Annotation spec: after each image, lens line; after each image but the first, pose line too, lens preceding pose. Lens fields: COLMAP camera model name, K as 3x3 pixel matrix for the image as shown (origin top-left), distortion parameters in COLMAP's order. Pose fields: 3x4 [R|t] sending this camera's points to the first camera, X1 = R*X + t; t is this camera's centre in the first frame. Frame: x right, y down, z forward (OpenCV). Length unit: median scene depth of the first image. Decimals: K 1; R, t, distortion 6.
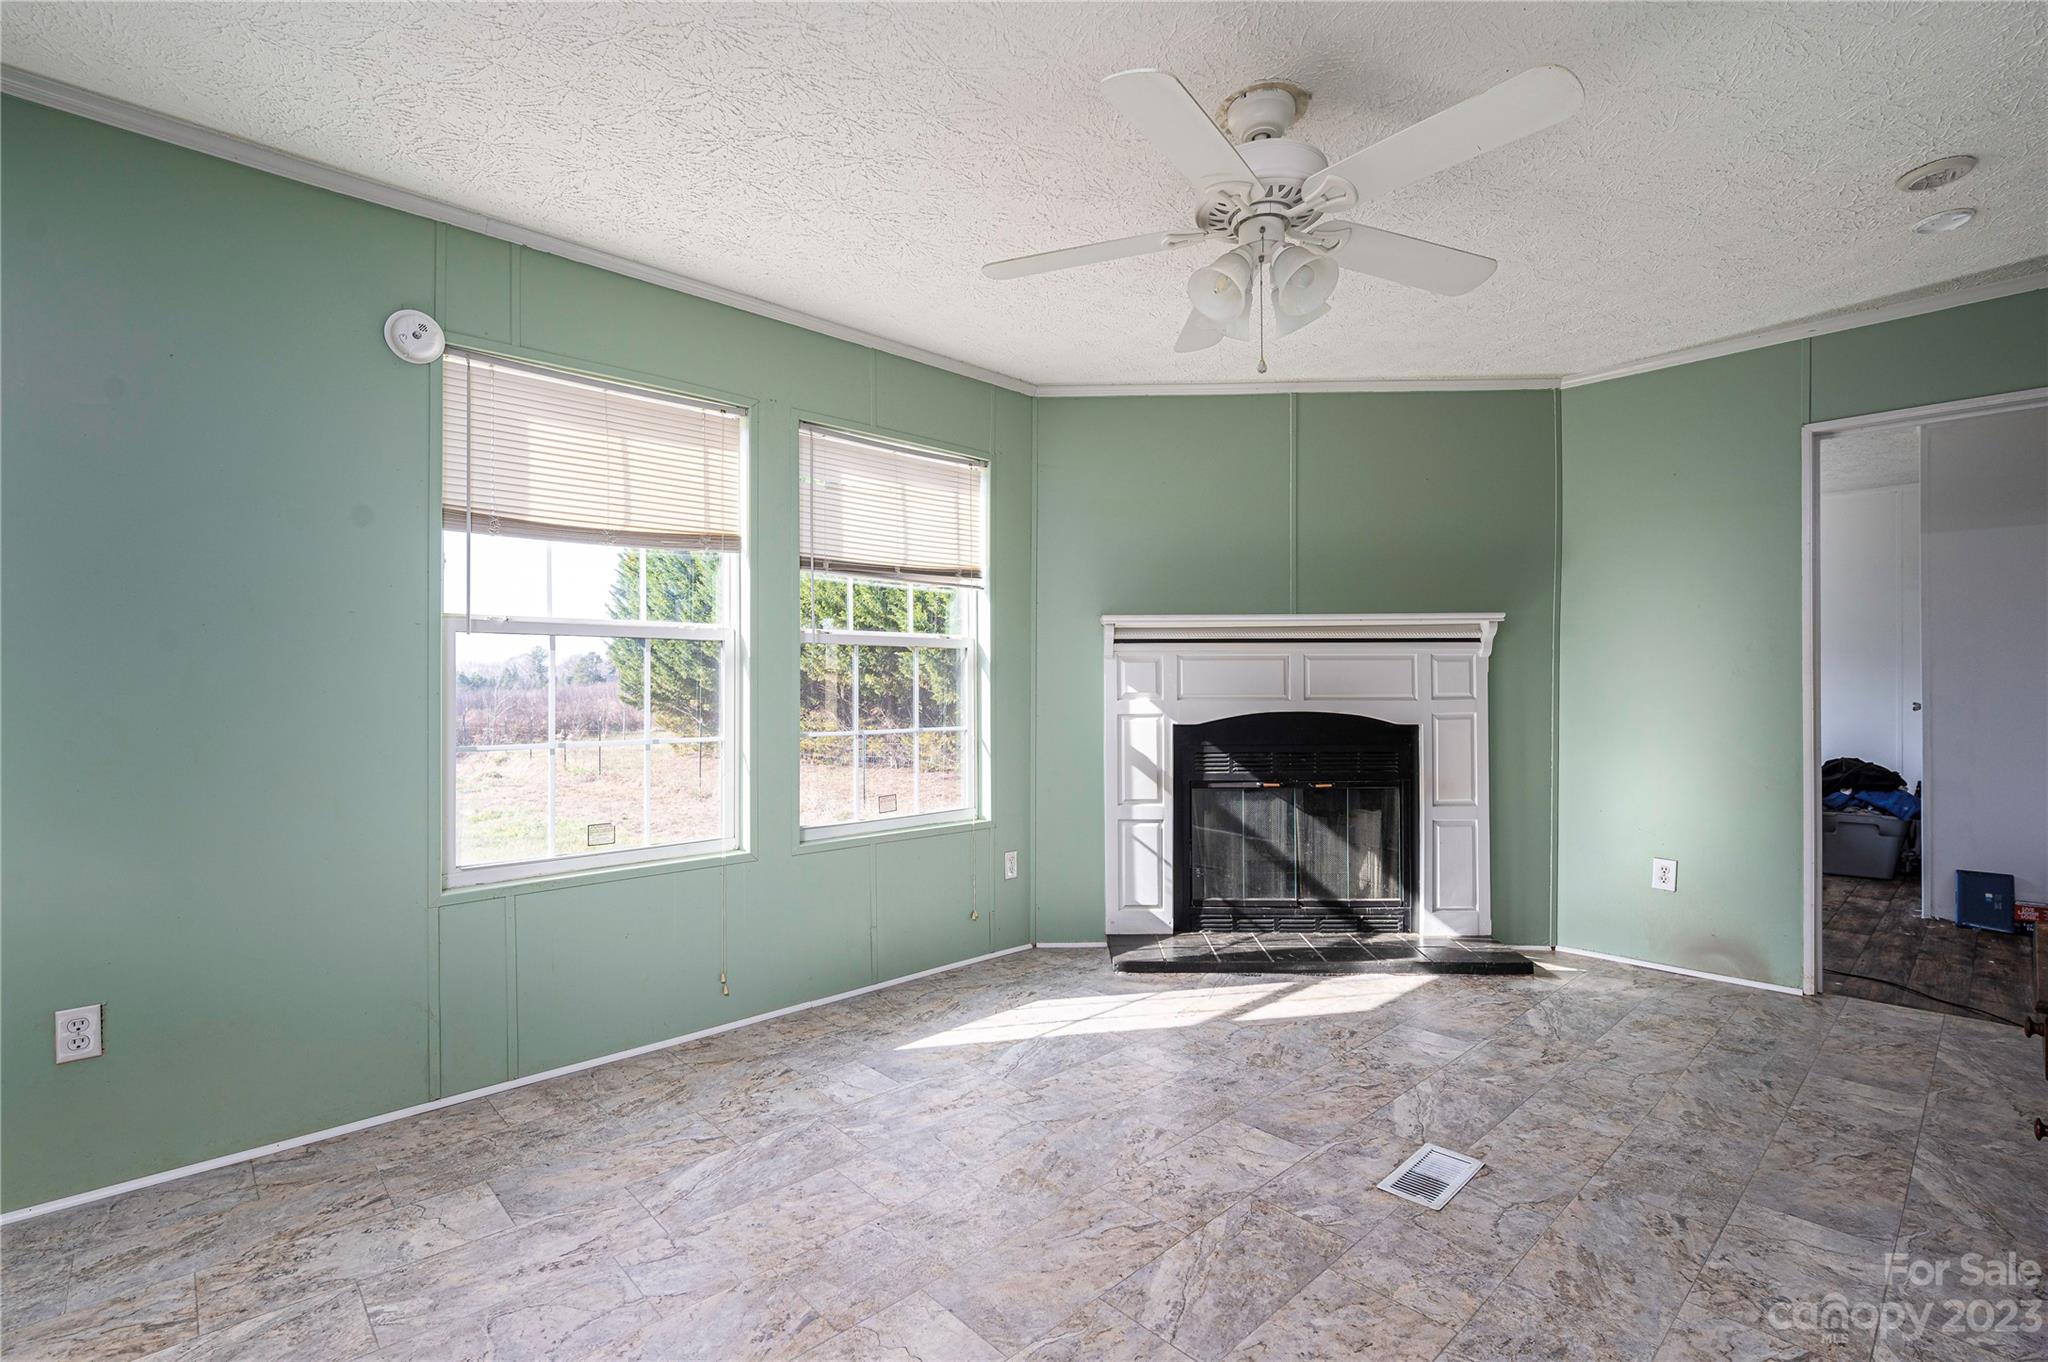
lens RADIAL K [[926.4, 0, 1036.0], [0, 926.4, 687.8], [0, 0, 1]] dist [0.003954, 0.000286]
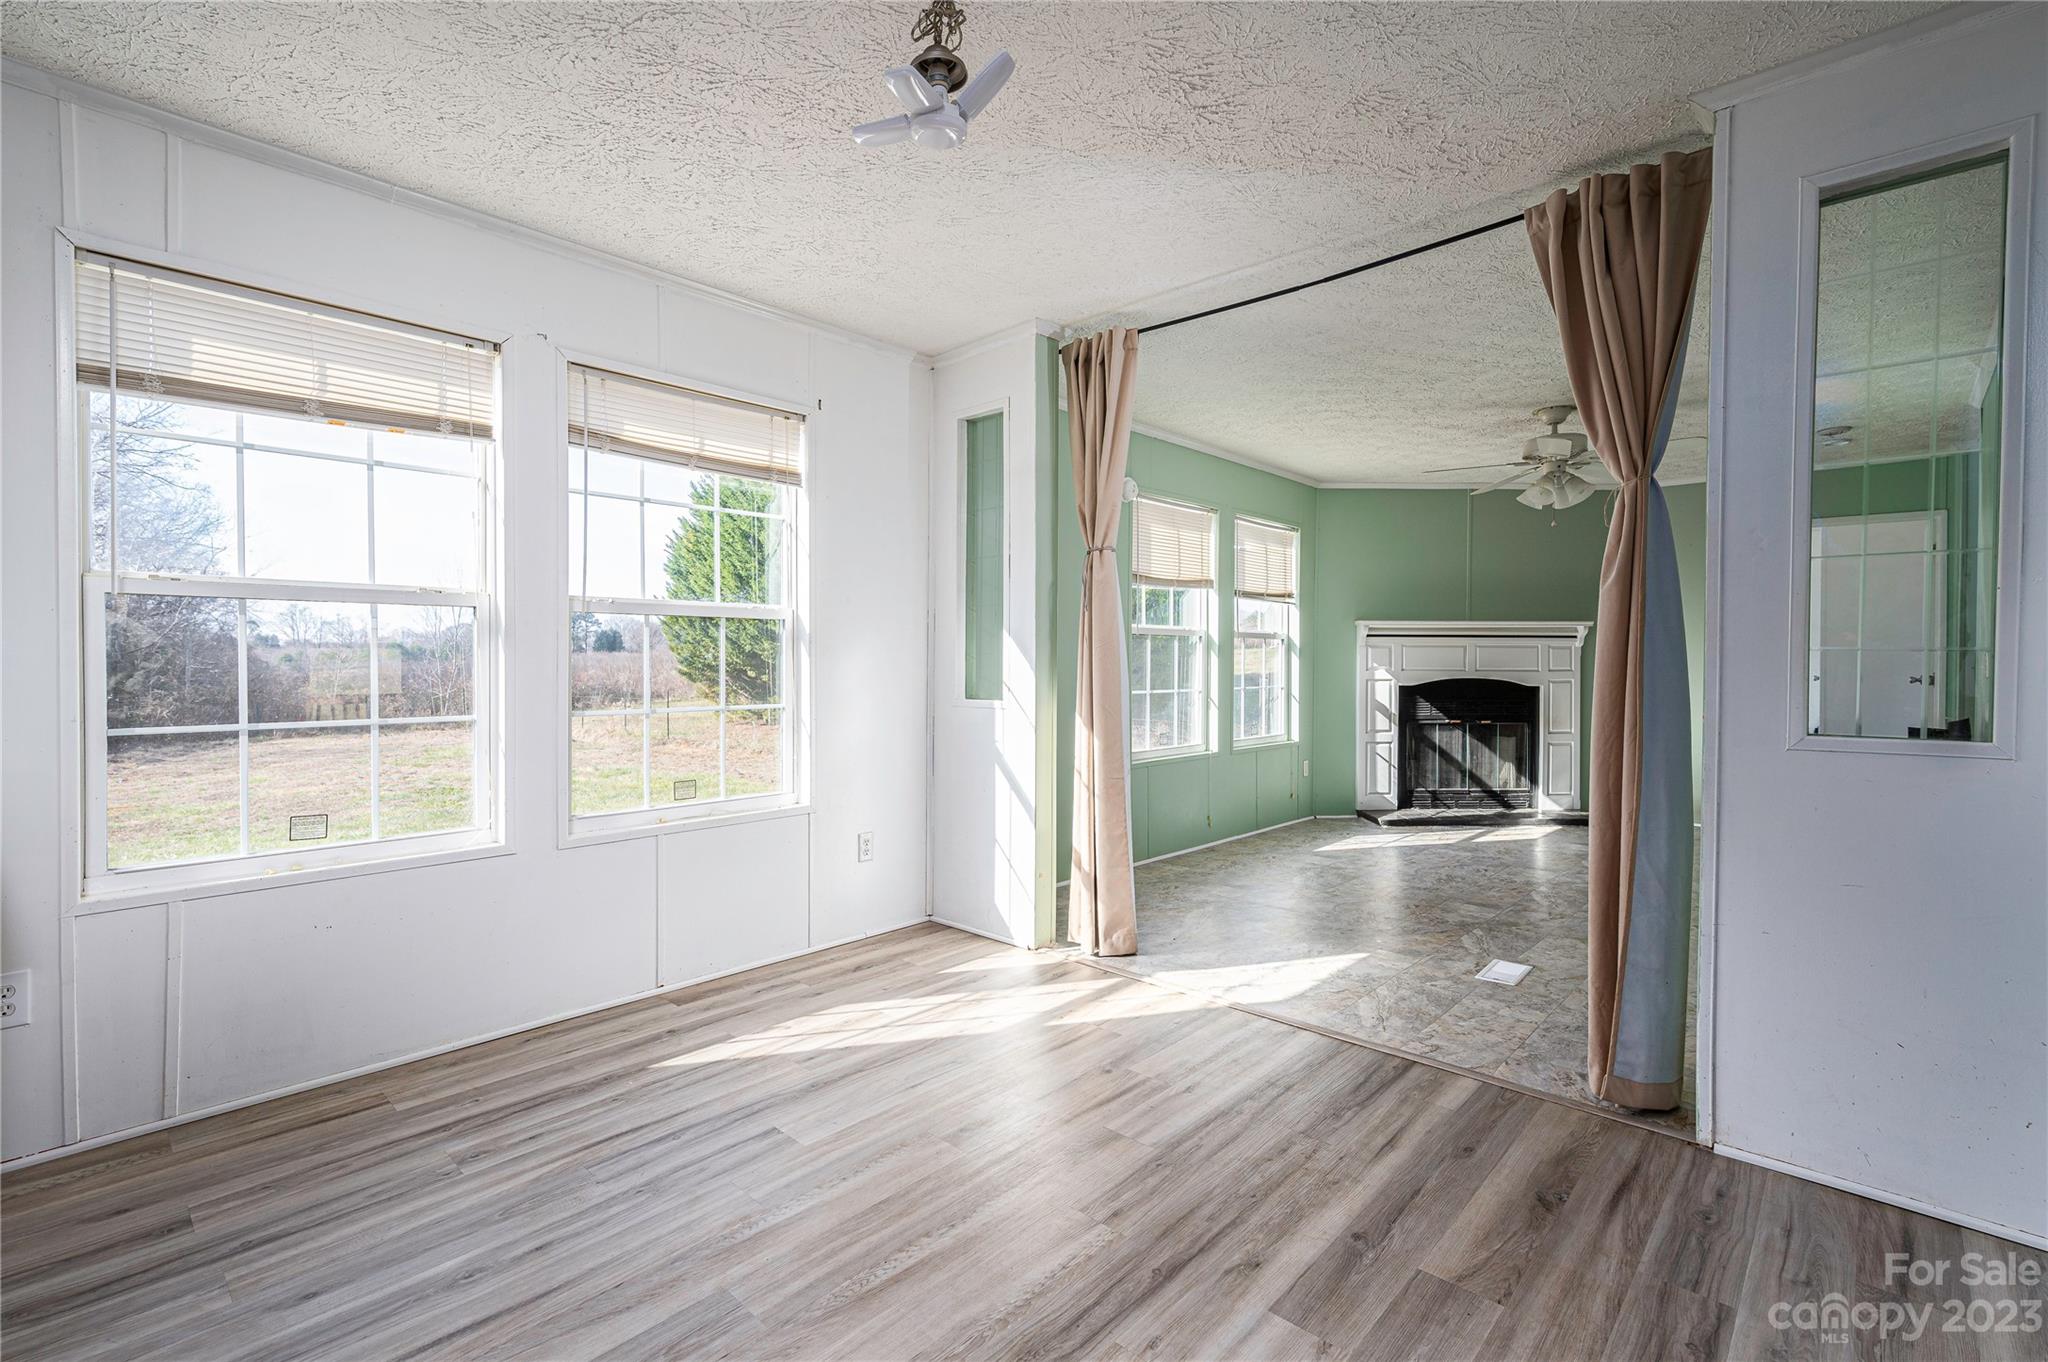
lens RADIAL K [[926.4, 0, 985.4], [0, 926.4, 677.0], [0, 0, 1]] dist [0.003954, 0.000286]
pose [[0.998002, 0.003691, 0.063074, -0.708668], [-0.004787, 0.999840, 0.017229, -0.001504], [-0.063000, -0.017497, 0.997860, -0.634248]]
